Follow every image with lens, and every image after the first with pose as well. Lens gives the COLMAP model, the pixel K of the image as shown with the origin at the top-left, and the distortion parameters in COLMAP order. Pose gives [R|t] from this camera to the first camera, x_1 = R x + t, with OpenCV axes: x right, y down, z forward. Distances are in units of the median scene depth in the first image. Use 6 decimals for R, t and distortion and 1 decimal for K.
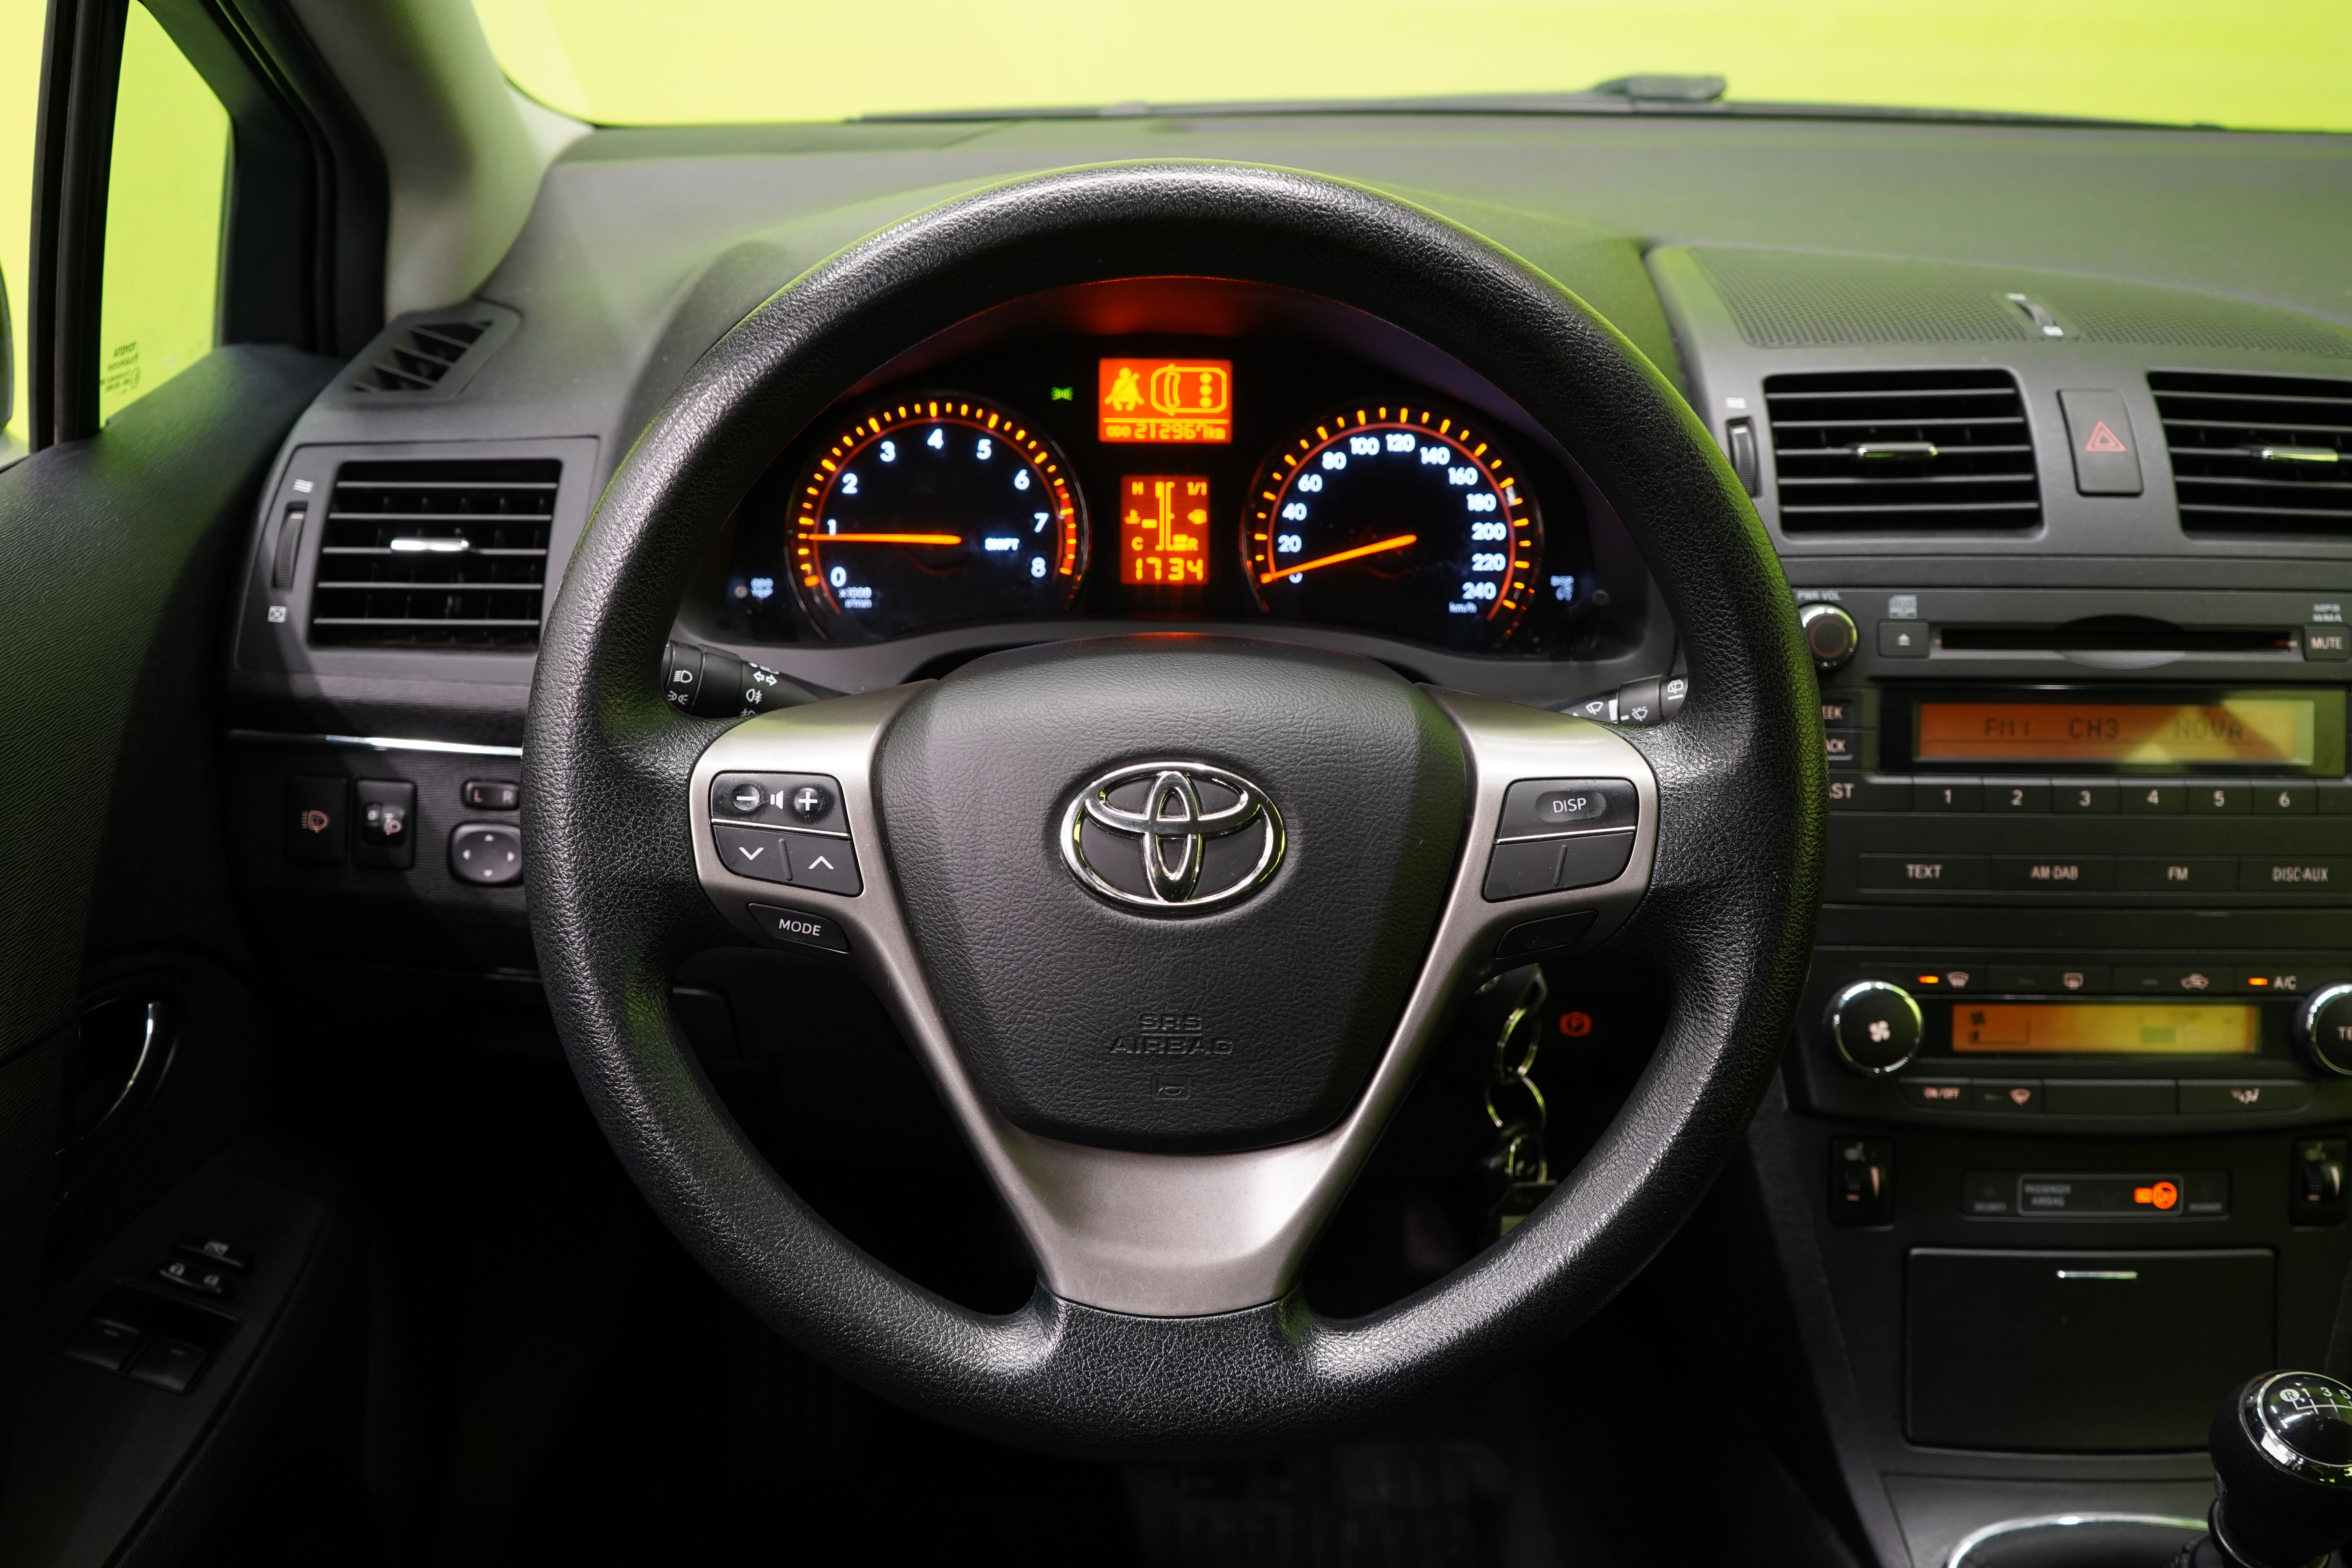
lens RADIAL K [[2189.1, 0, 1185.8], [0, 2189.1, 786.4], [0, 0, 1]] dist [0.001422, 0.000000]
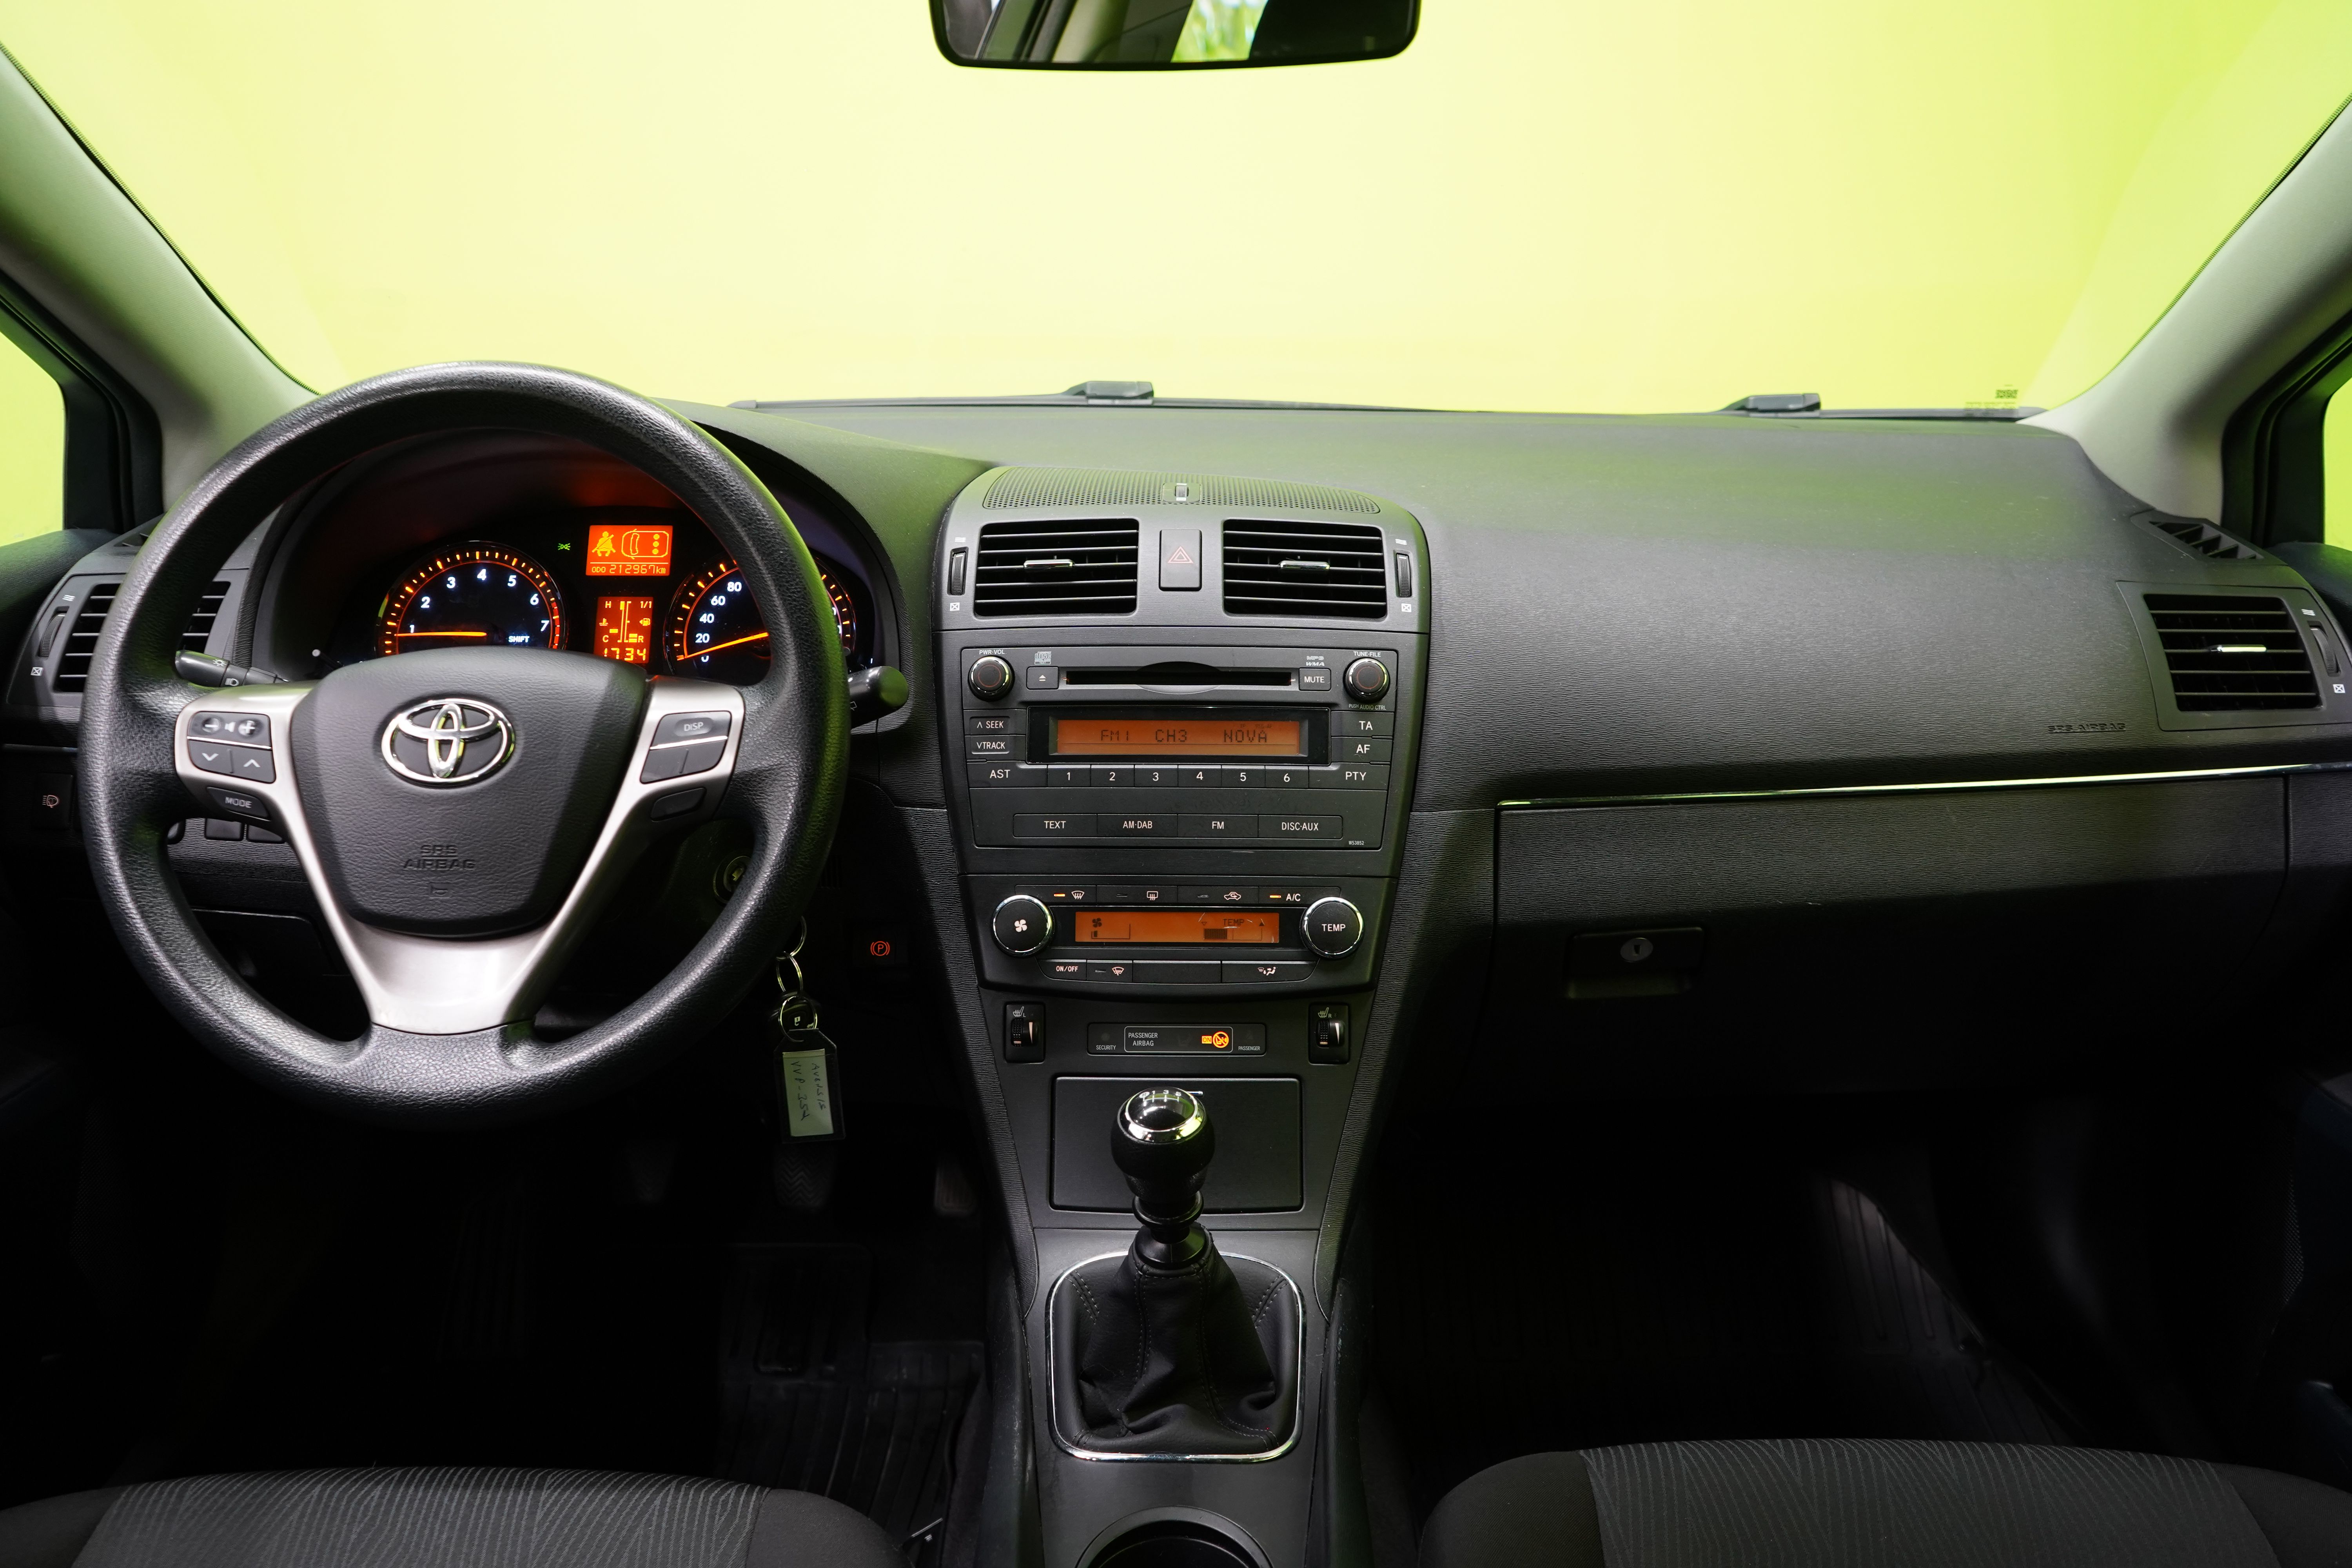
lens RADIAL K [[1853.0, 0, 1181.3], [0, 1853.0, 782.0], [0, 0, 1]] dist [-0.025719, 0.029770]
pose [[0.999596, -0.005051, -0.027976, 0.456079], [0.000649, 0.987887, -0.155174, 0.209295], [0.028421, 0.155093, 0.987491, -0.294838]]
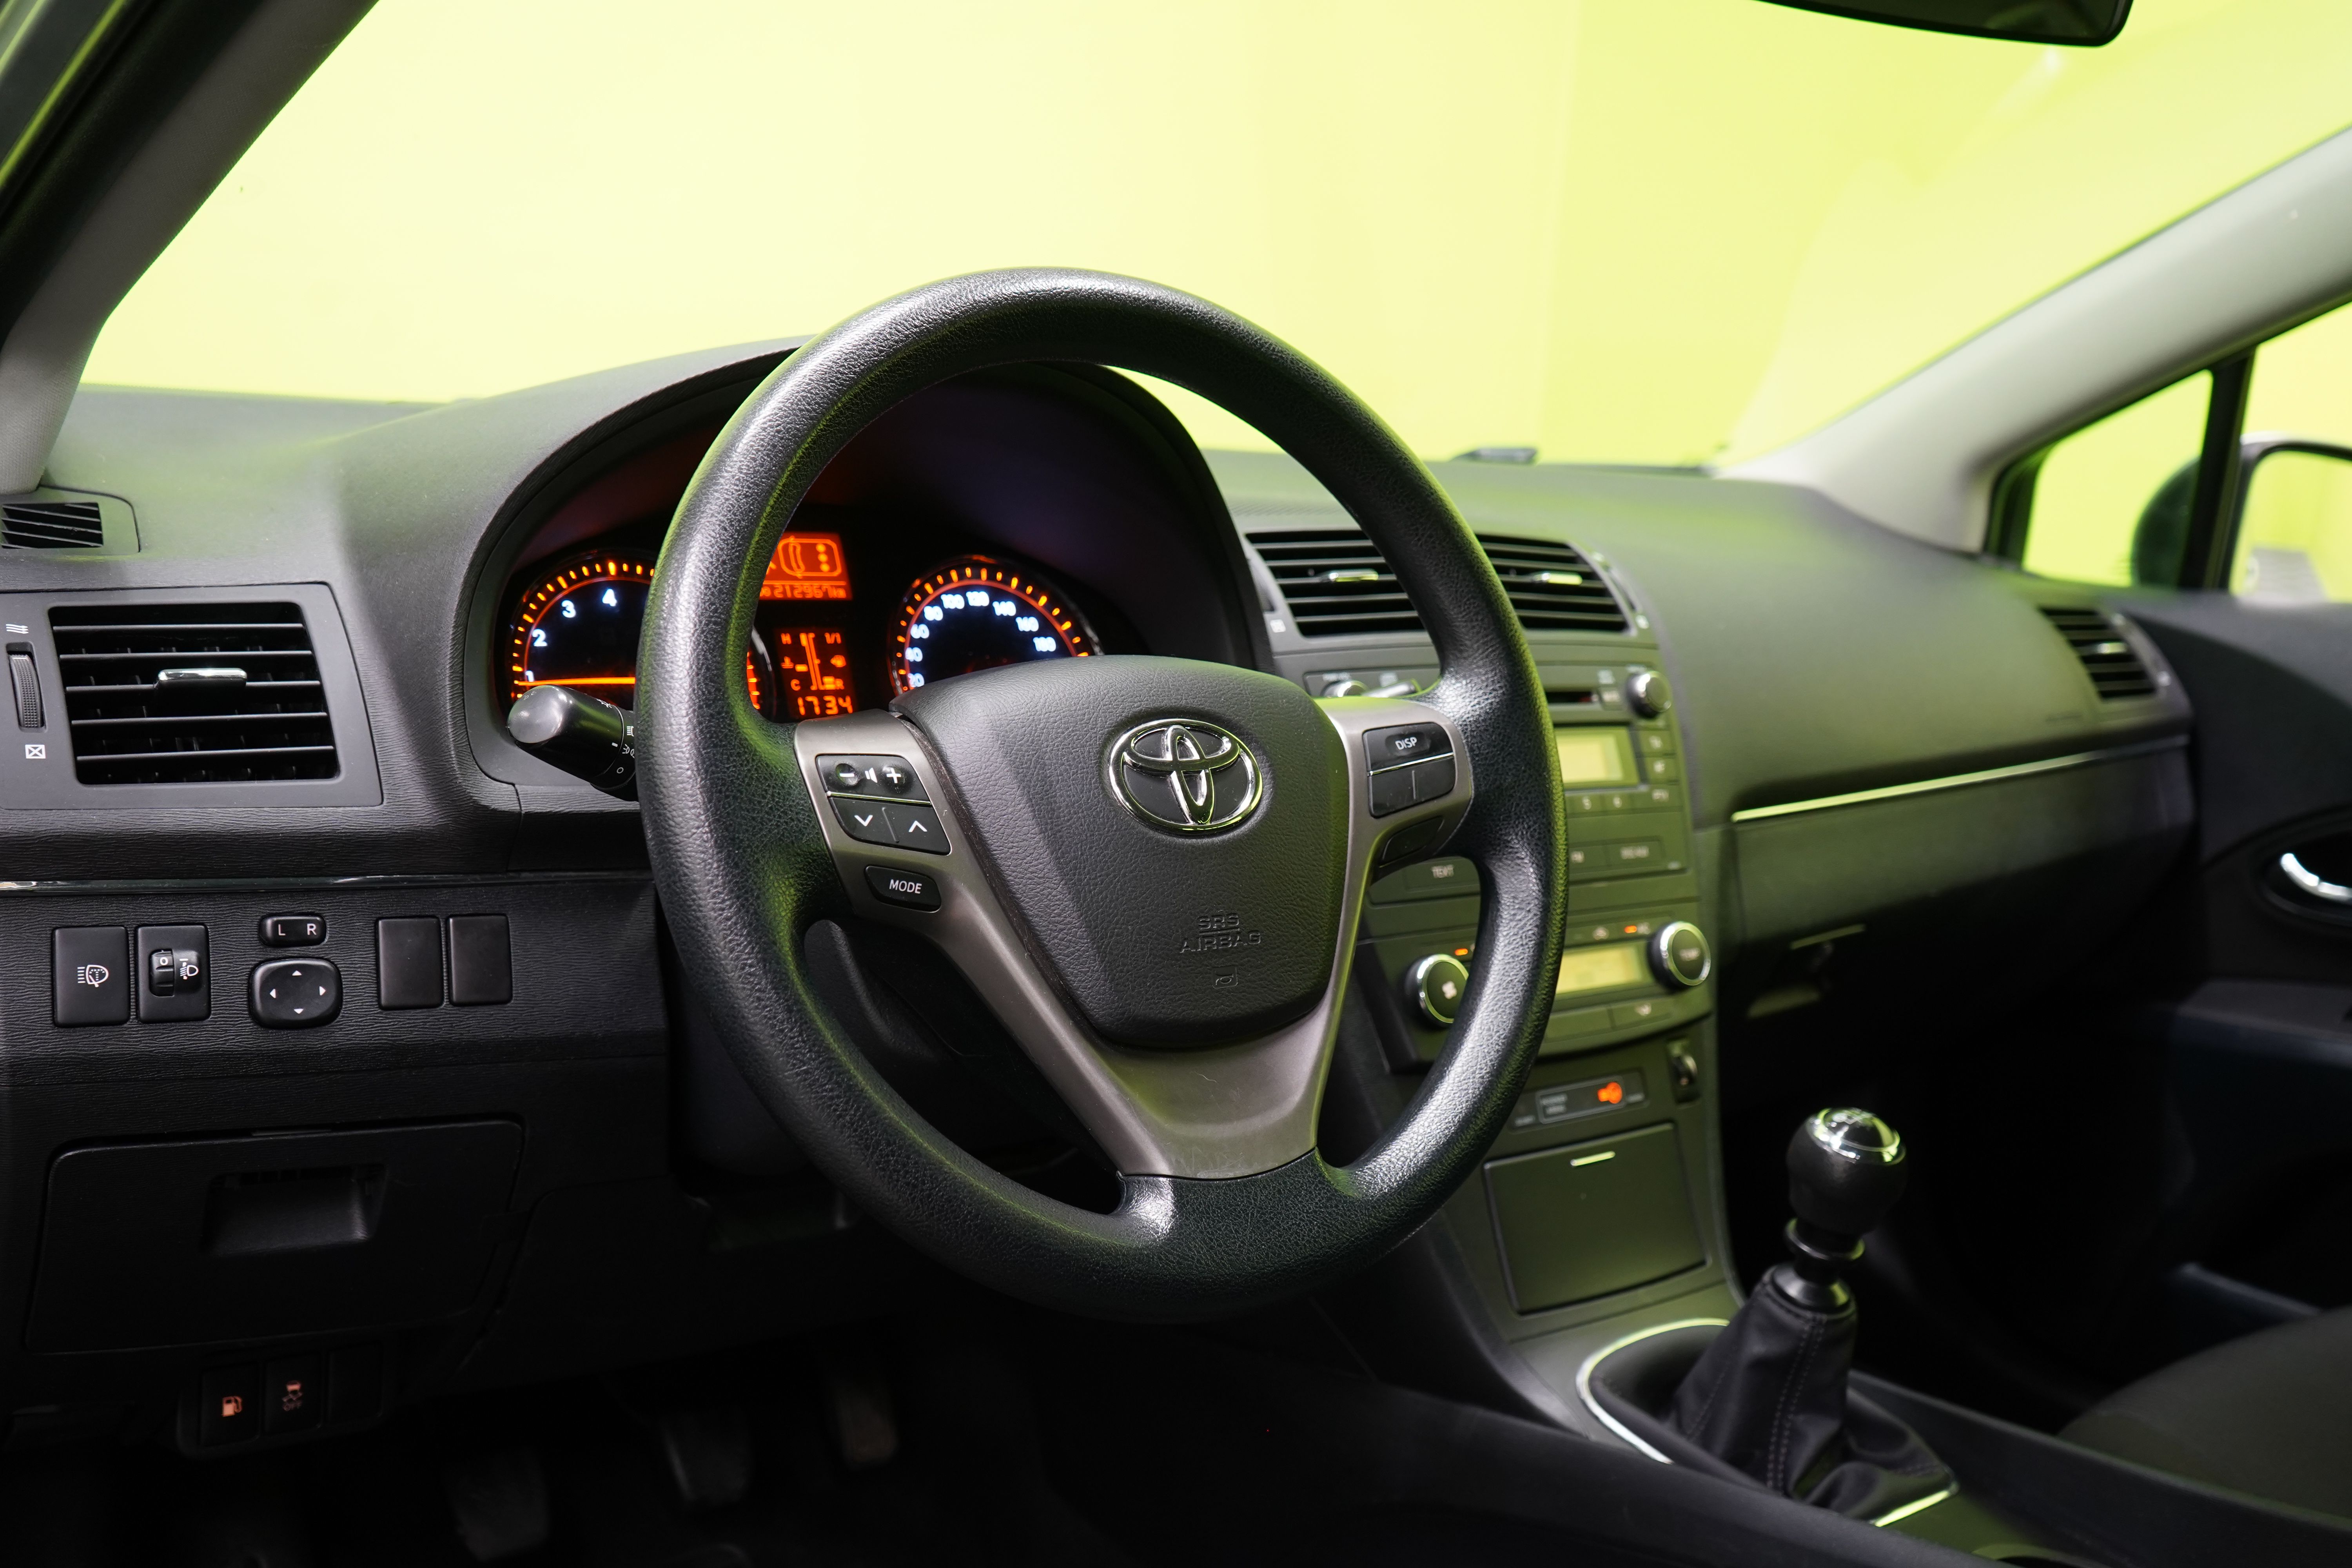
lens RADIAL K [[2128.7, 0, 1176.4], [0, 2128.7, 761.0], [0, 0, 1]] dist [-0.017057, 0.002073]
pose [[0.814488, -0.055146, 0.577554, -0.531842], [0.195044, 0.963560, -0.183056, 0.176764], [-0.546414, 0.261745, 0.795564, 0.037764]]
